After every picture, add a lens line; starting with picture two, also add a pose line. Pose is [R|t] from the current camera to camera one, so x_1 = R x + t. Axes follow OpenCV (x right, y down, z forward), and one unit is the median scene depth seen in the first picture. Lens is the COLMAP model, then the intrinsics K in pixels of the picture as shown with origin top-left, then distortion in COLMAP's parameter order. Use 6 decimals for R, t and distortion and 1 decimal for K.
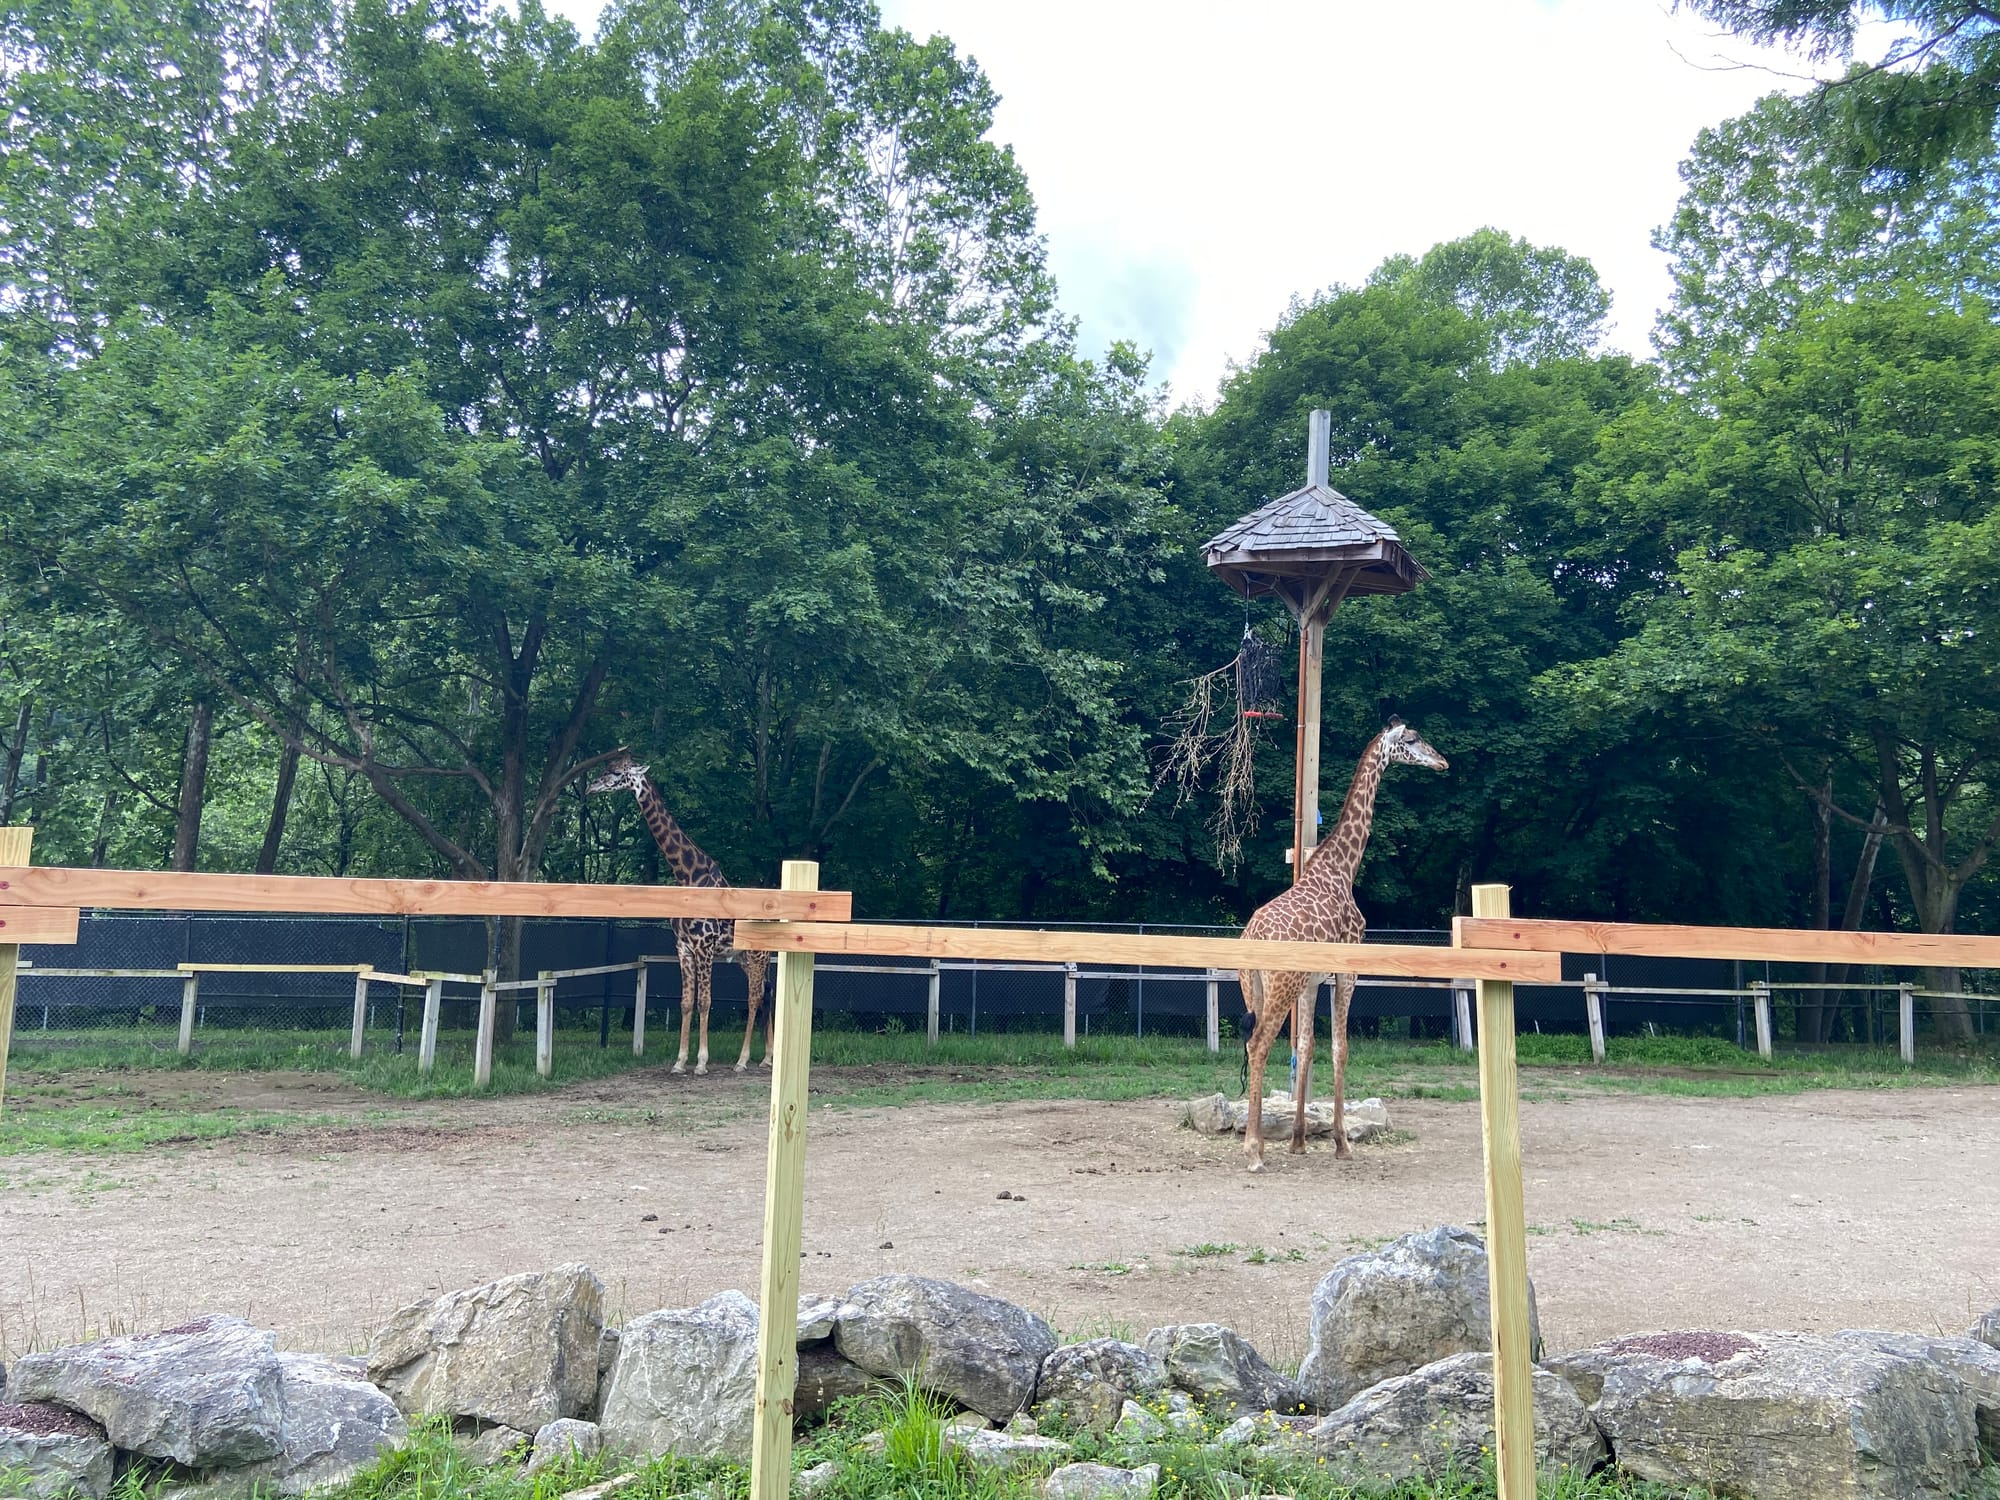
lens RADIAL K [[1390.5, 0, 1000.0], [0, 1390.5, 750.0], [0, 0, 1]] dist [0.062413, 0.001499]
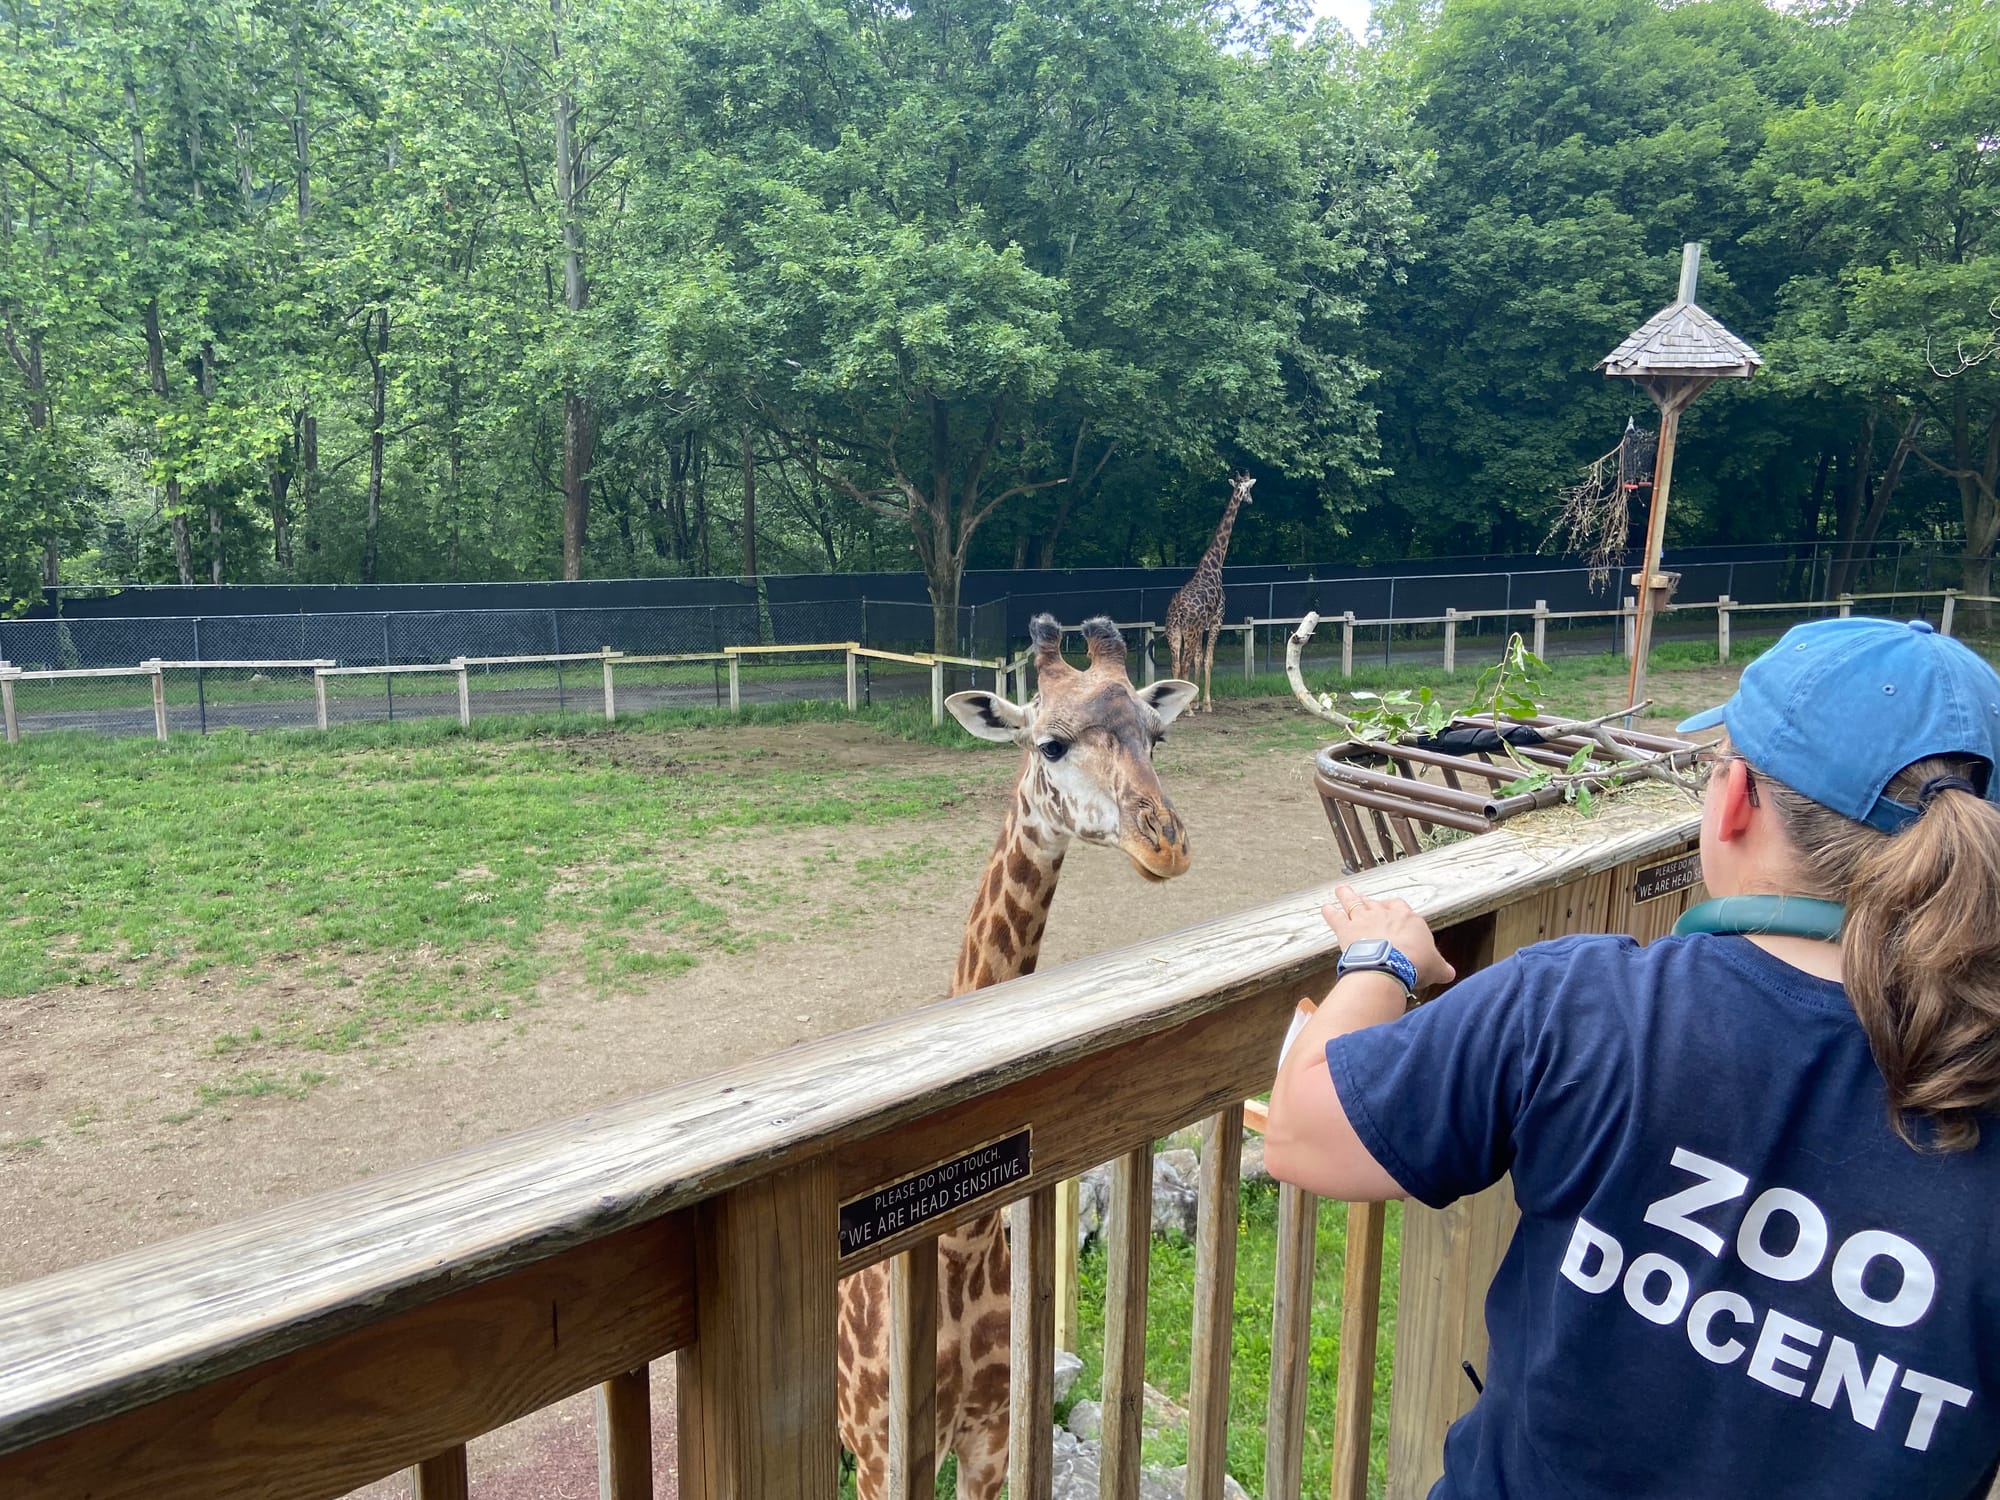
lens RADIAL K [[1372.5, 0, 993.6], [0, 1372.5, 721.0], [0, 0, 1]] dist [0.119683, -0.132576]
pose [[0.997918, -0.043240, 0.047854, -0.382181], [0.026236, 0.949960, 0.311267, -0.181277], [-0.058919, -0.309363, 0.949117, -0.272051]]
